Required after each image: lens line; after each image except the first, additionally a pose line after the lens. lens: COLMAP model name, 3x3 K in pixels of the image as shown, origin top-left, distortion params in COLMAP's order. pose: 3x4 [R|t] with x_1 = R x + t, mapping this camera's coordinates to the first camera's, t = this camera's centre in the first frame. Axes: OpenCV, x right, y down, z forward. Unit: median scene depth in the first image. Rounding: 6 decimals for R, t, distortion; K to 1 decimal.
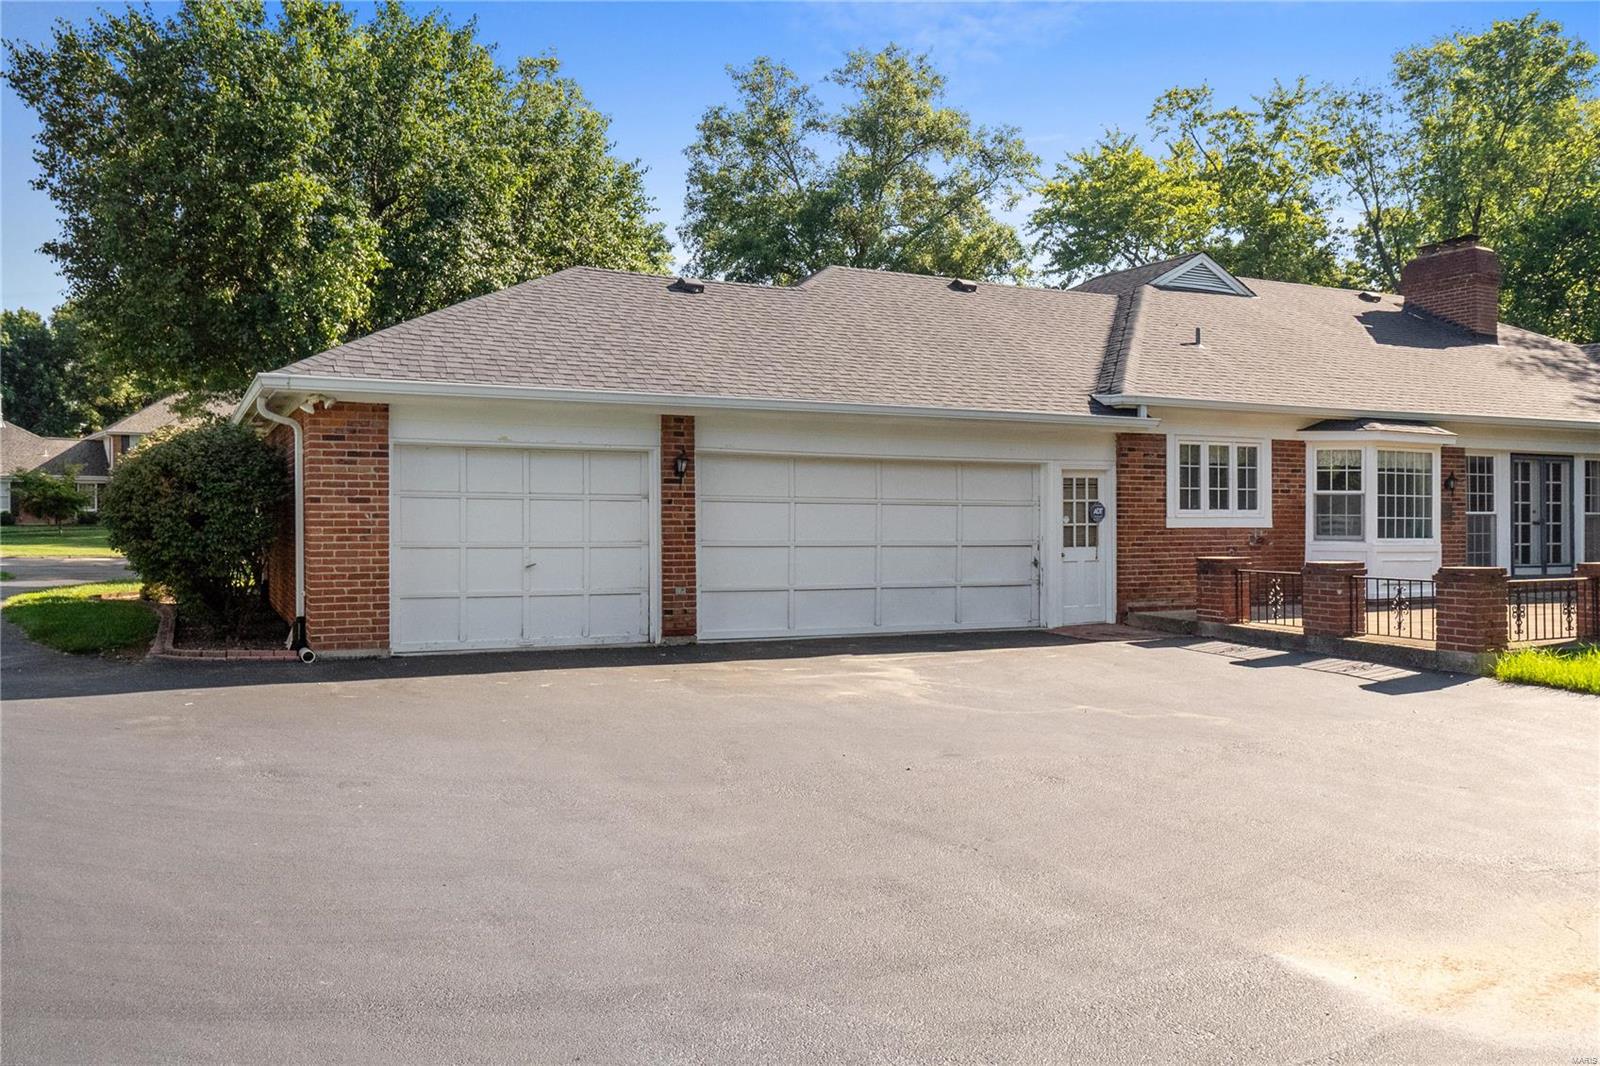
lens RADIAL K [[1198.8, 0, 800.2], [0, 1198.8, 531.3], [0, 0, 1]] dist [0.002170, 0.000741]
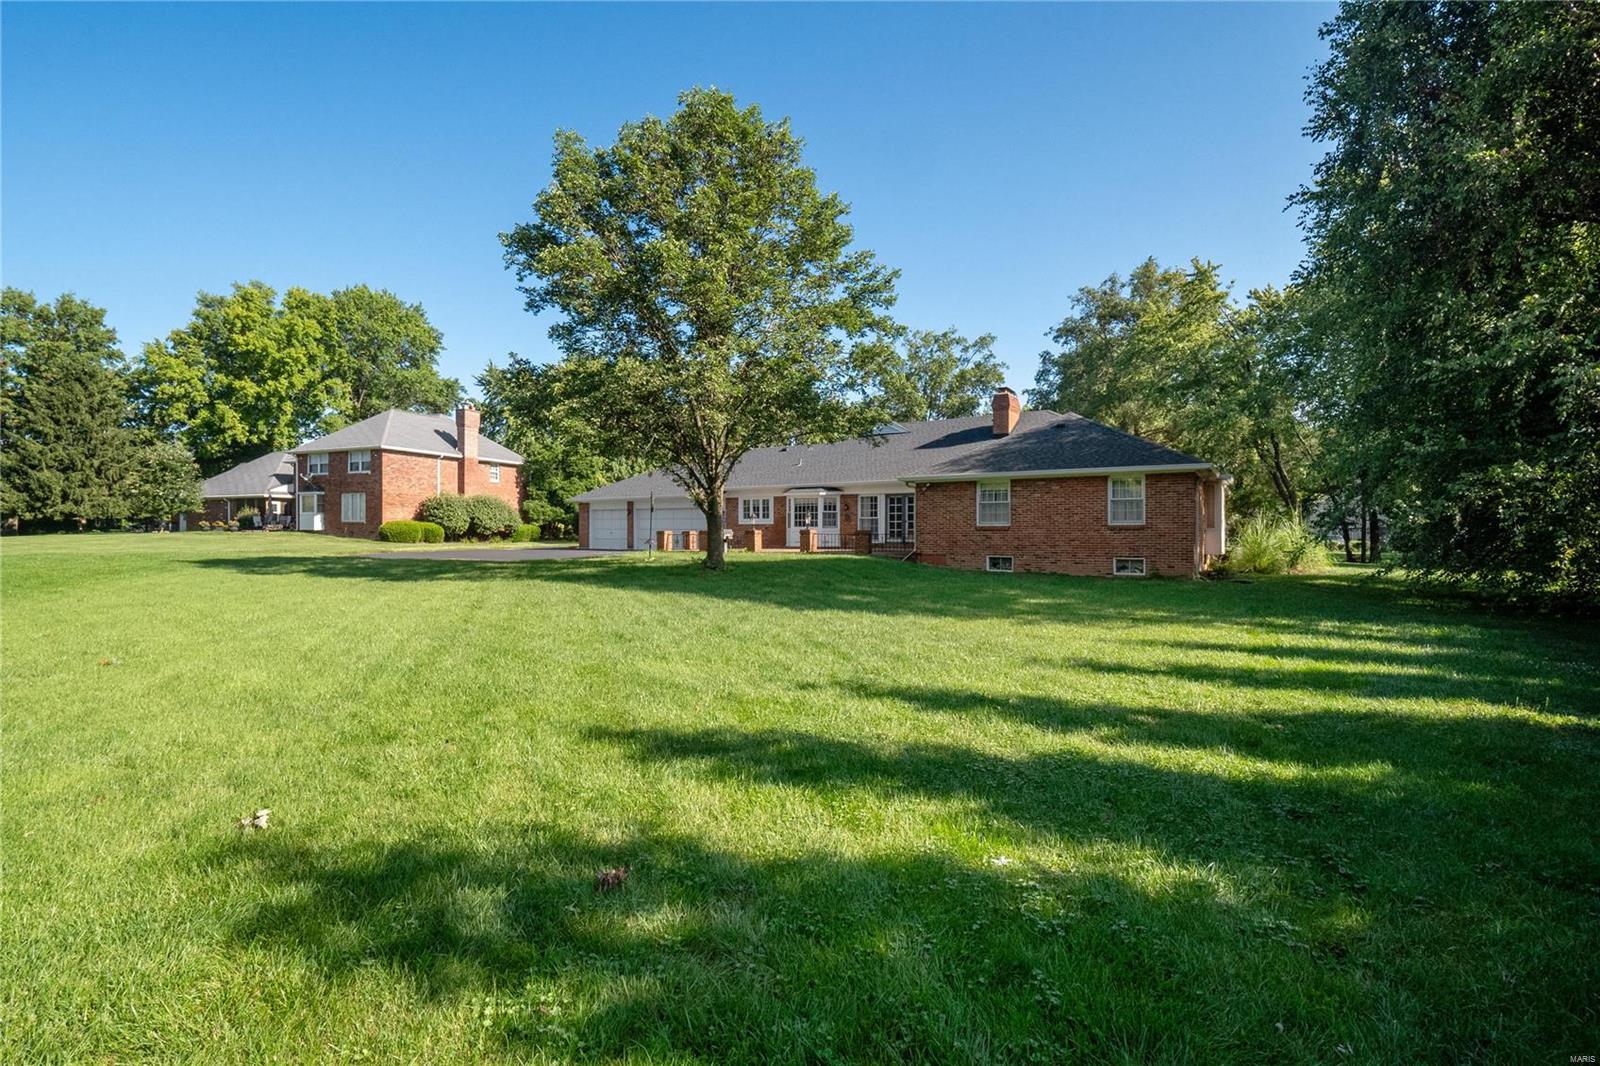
lens RADIAL K [[750.6, 0, 800.2], [0, 750.6, 530.9], [0, 0, 1]] dist [0.000503, 0.000063]
pose [[0.548947, -0.000454, -0.835857, 2.158885], [0.000611, 1.000000, -0.000142, 0.015913], [0.835857, -0.000432, 0.548947, -0.042342]]
